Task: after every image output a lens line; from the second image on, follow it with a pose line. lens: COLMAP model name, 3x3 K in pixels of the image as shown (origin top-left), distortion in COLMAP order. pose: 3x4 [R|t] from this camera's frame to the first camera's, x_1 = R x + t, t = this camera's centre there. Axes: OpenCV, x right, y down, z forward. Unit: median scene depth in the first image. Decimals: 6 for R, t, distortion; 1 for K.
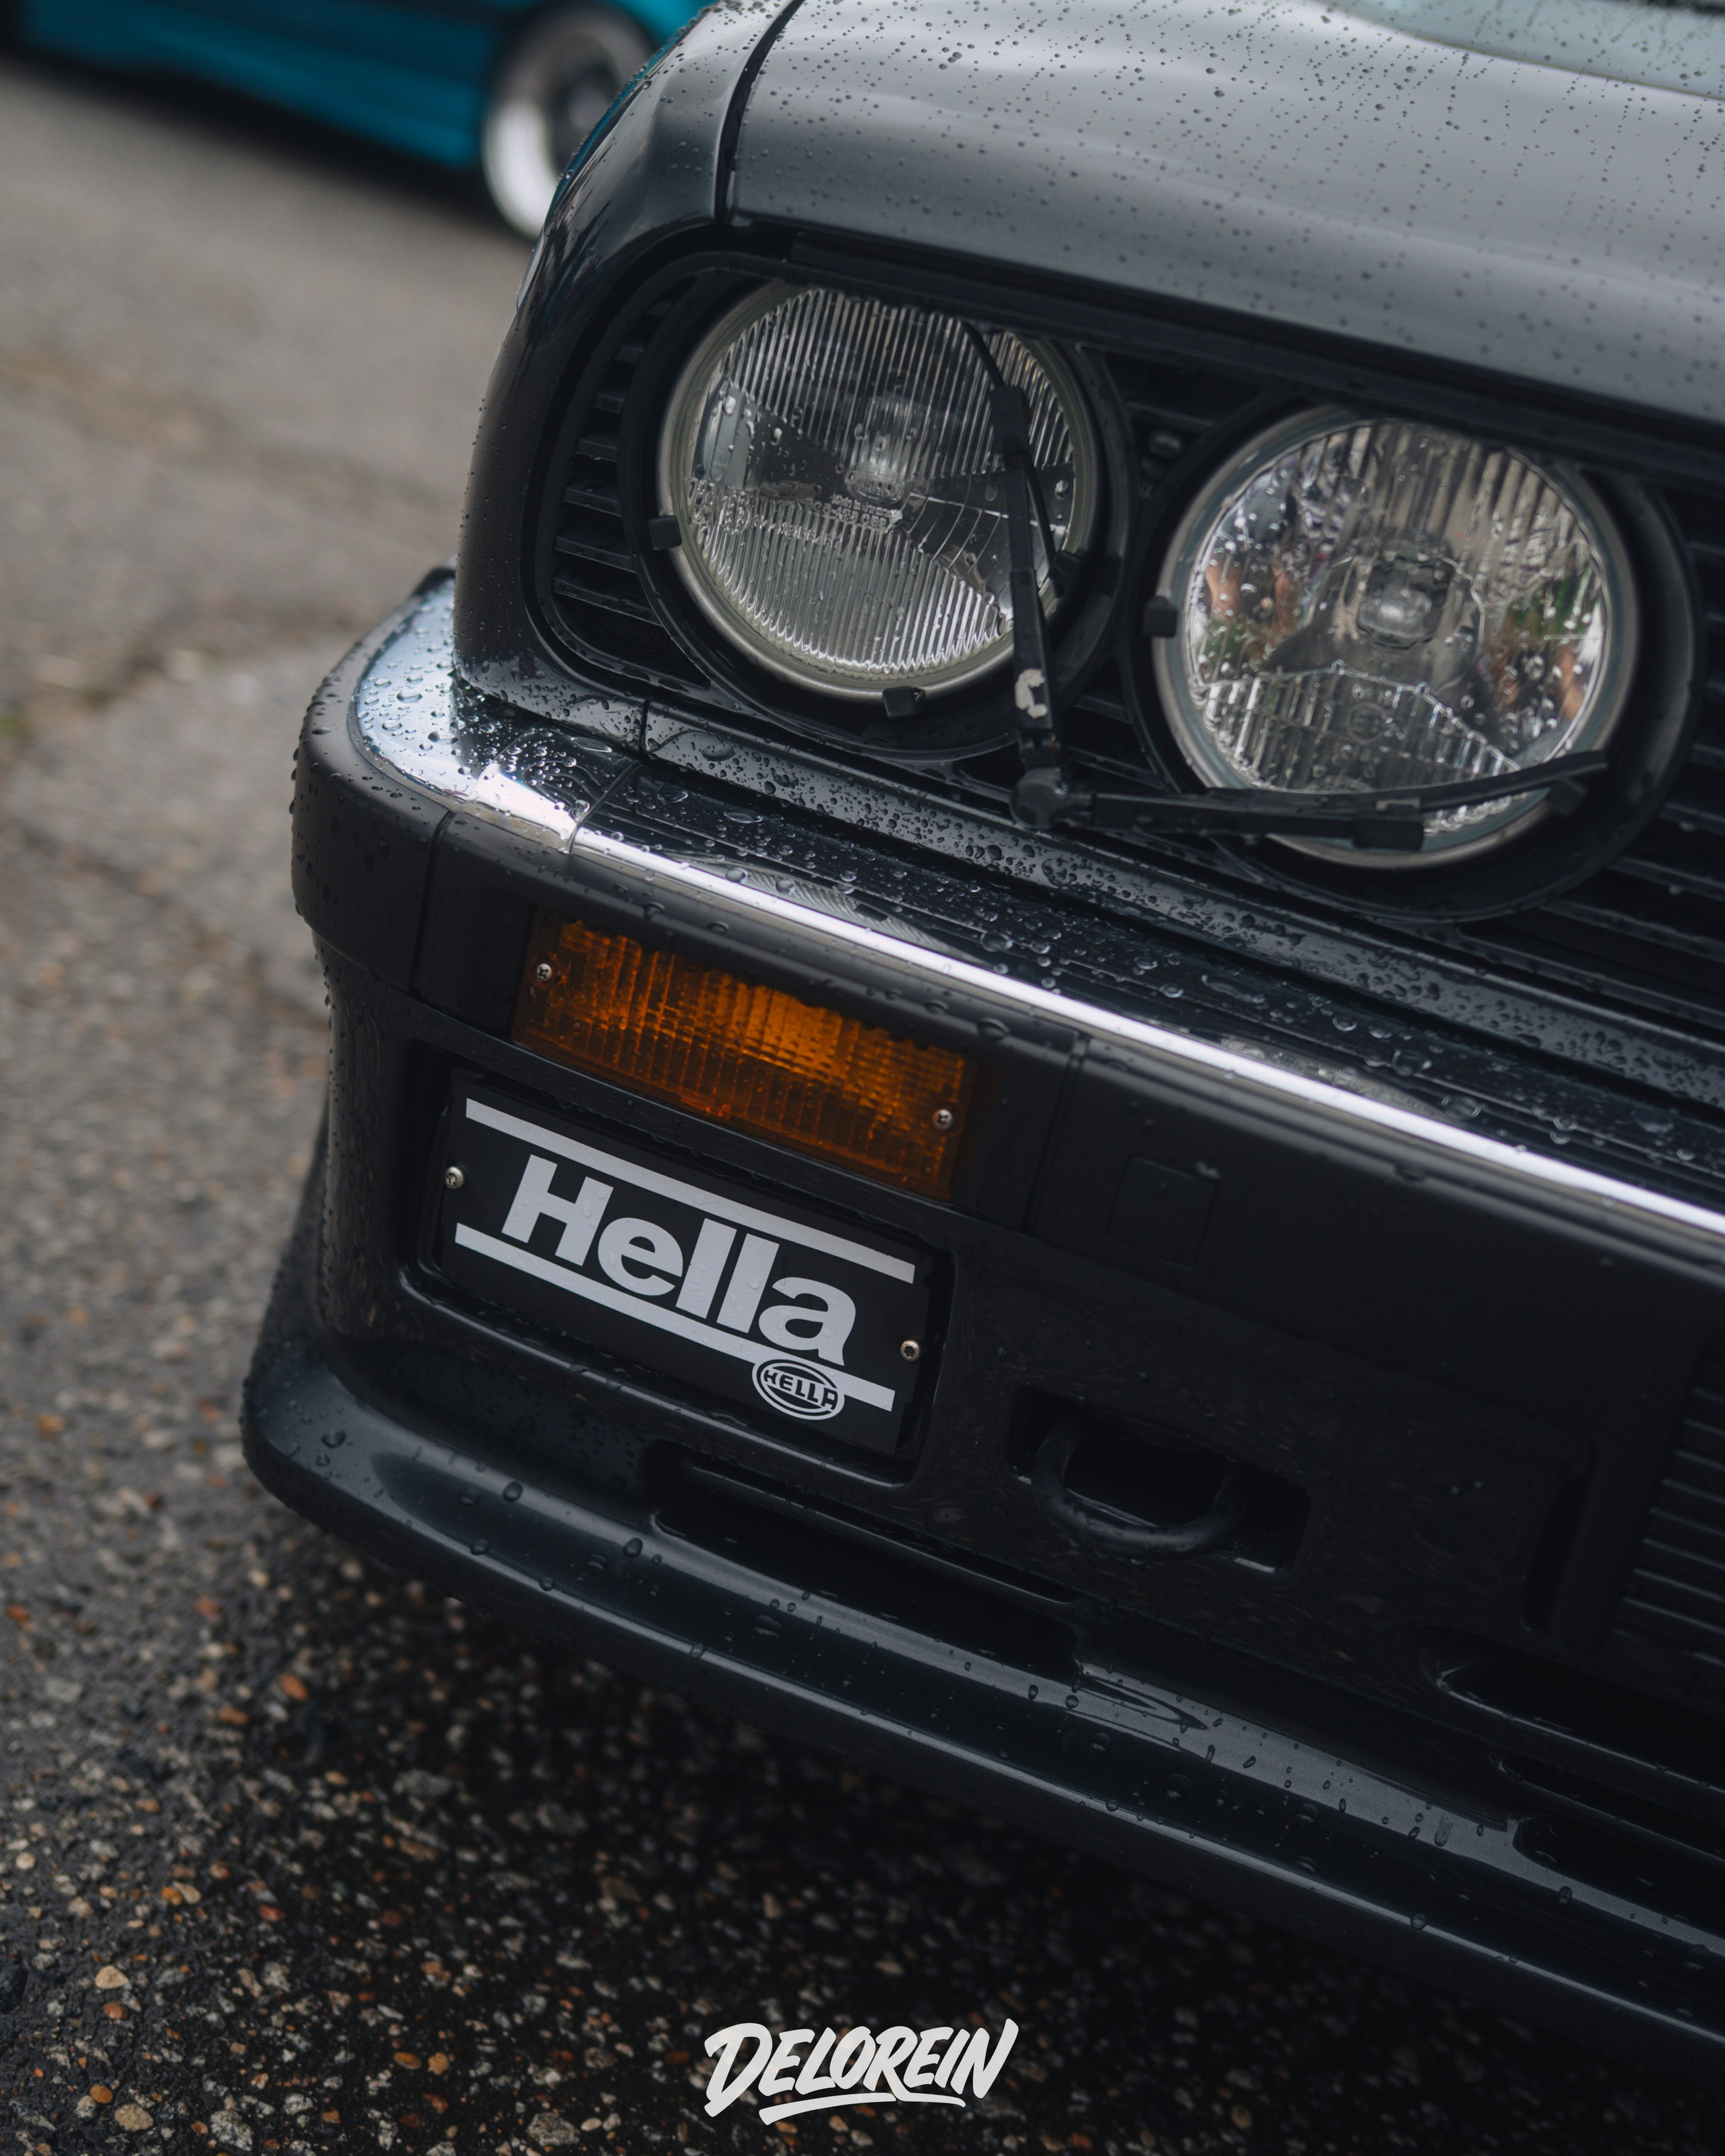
lens RADIAL K [[2942.2, 0, 862.5], [0, 2942.2, 1078.0], [0, 0, 1]] dist [0.014019, -0.001722]
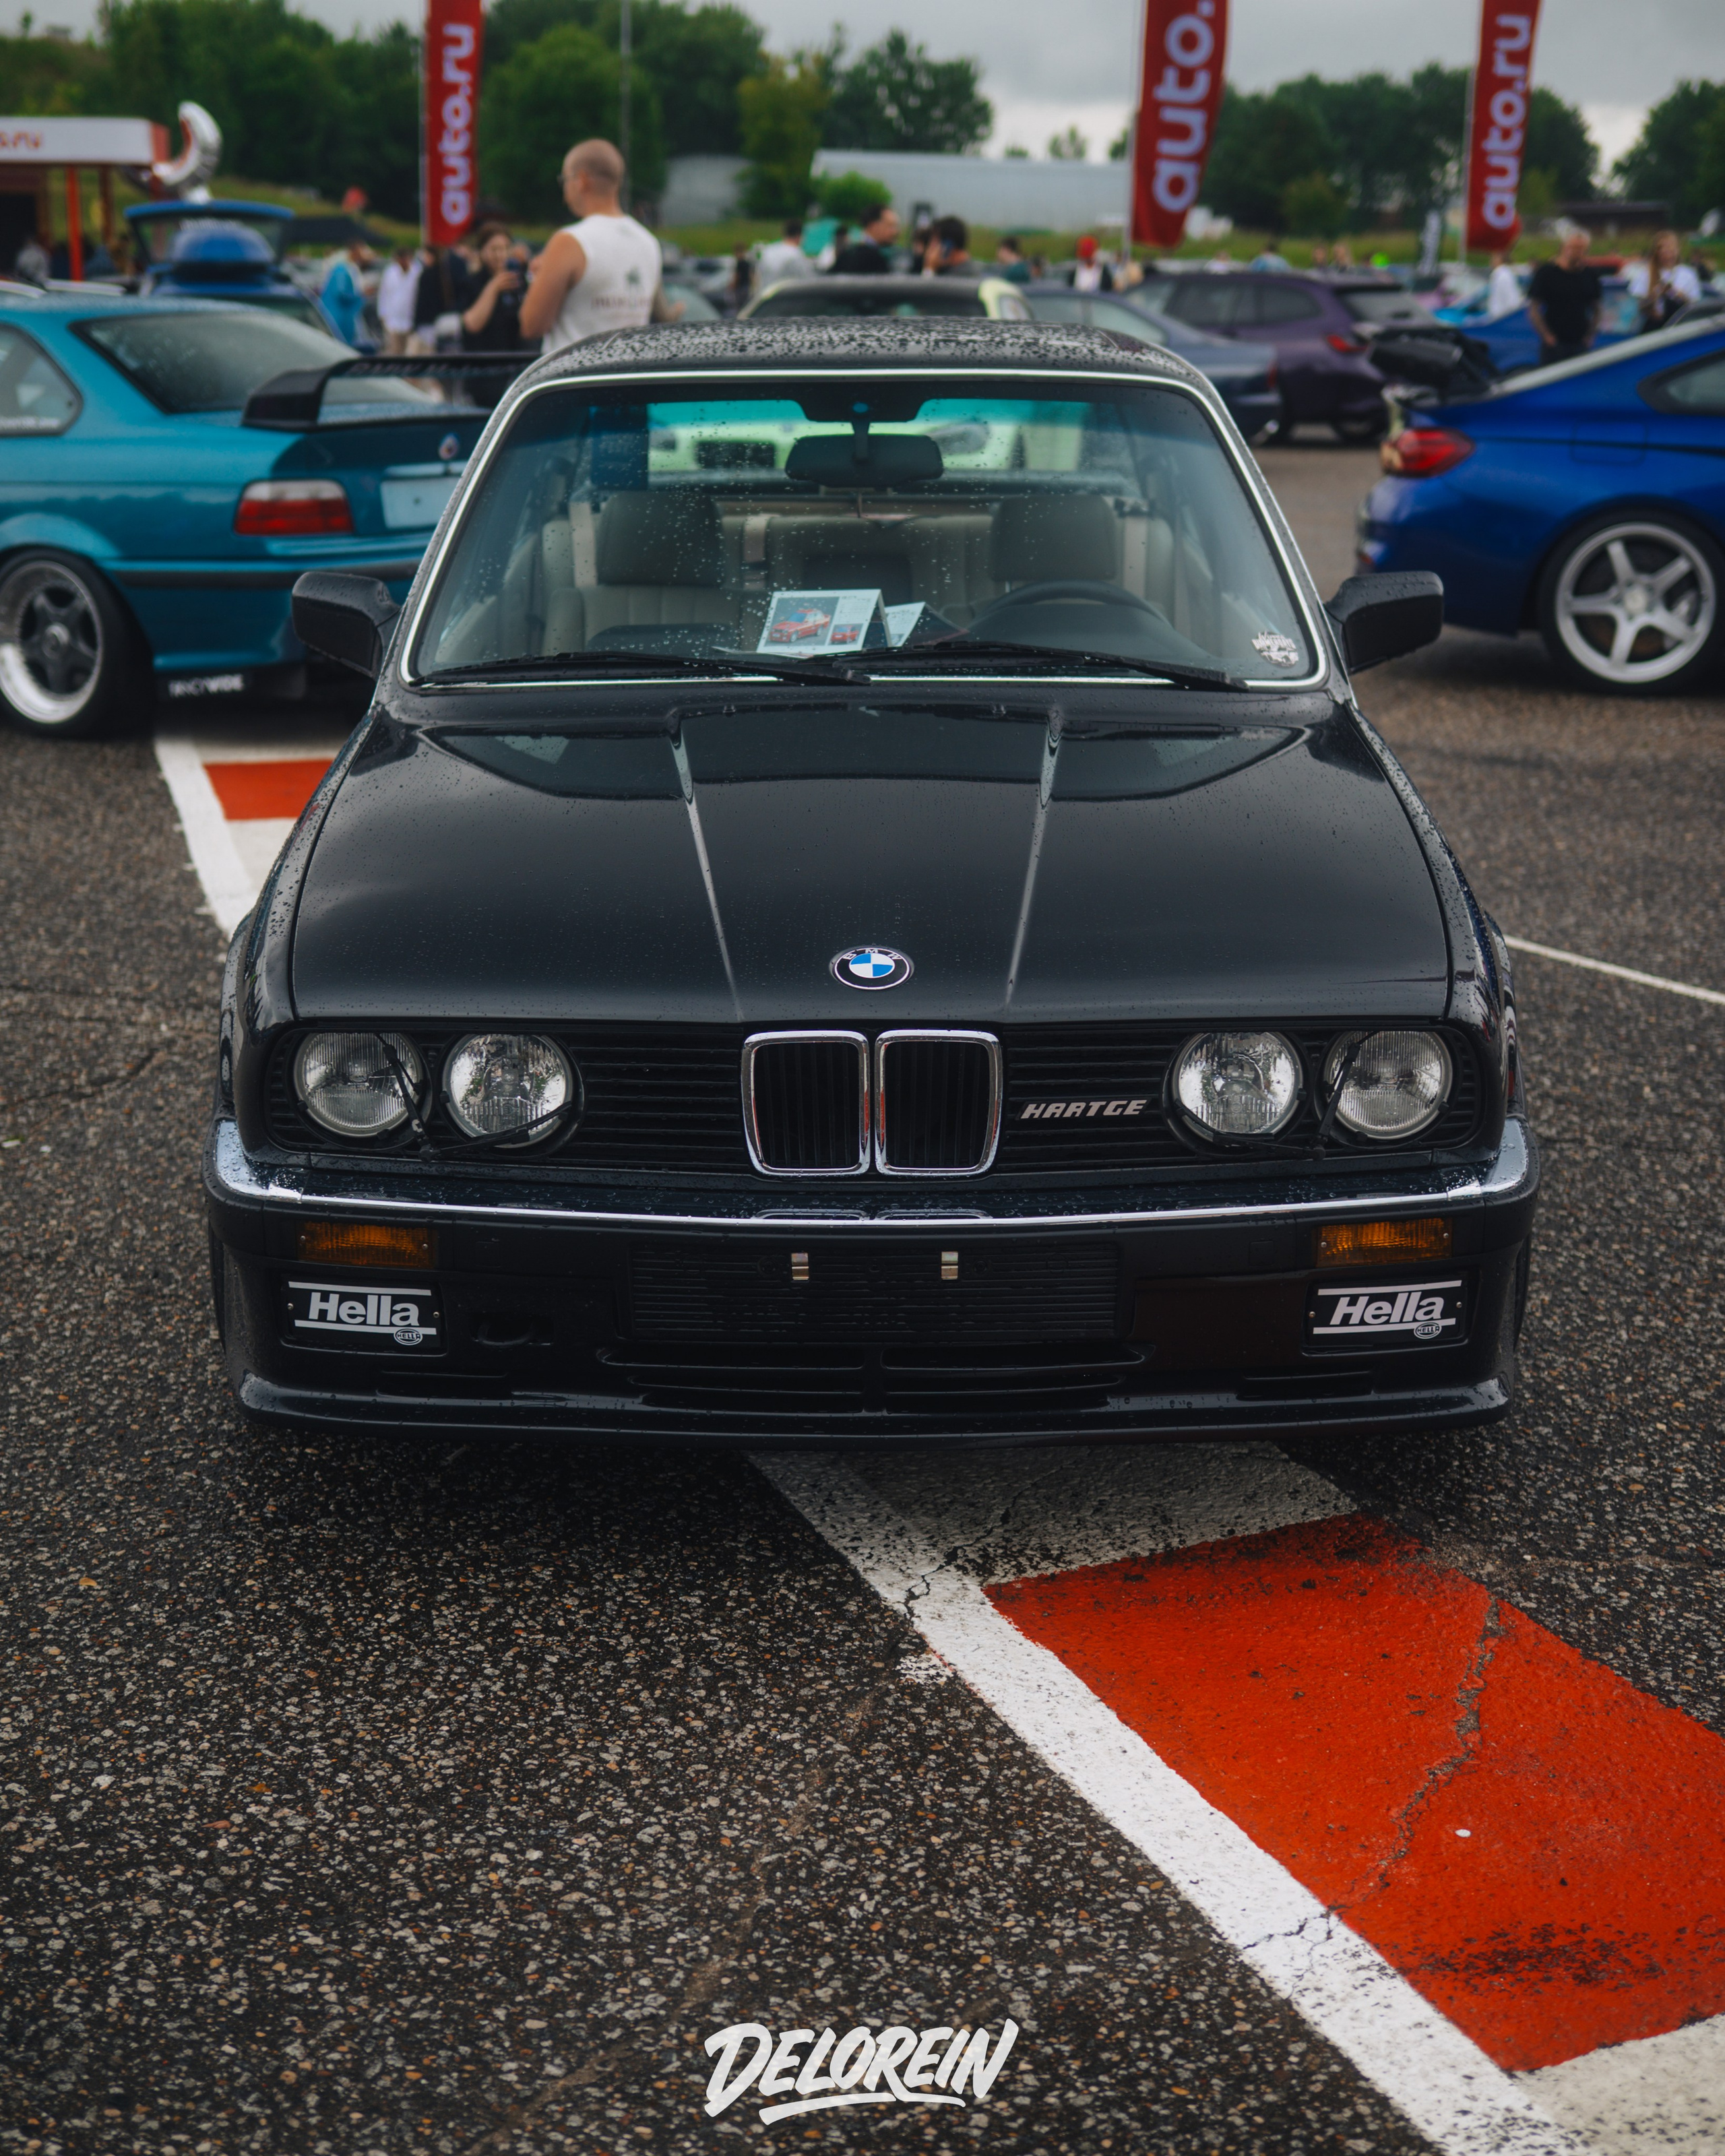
lens RADIAL K [[2844.5, 0, 857.4], [0, 2844.5, 1108.3], [0, 0, 1]] dist [-0.008949, 0.047861]
pose [[0.953787, -0.269042, 0.133815, 0.103214], [0.274927, 0.961078, -0.027293, 0.084481], [-0.121264, 0.062821, 0.990630, -2.311944]]
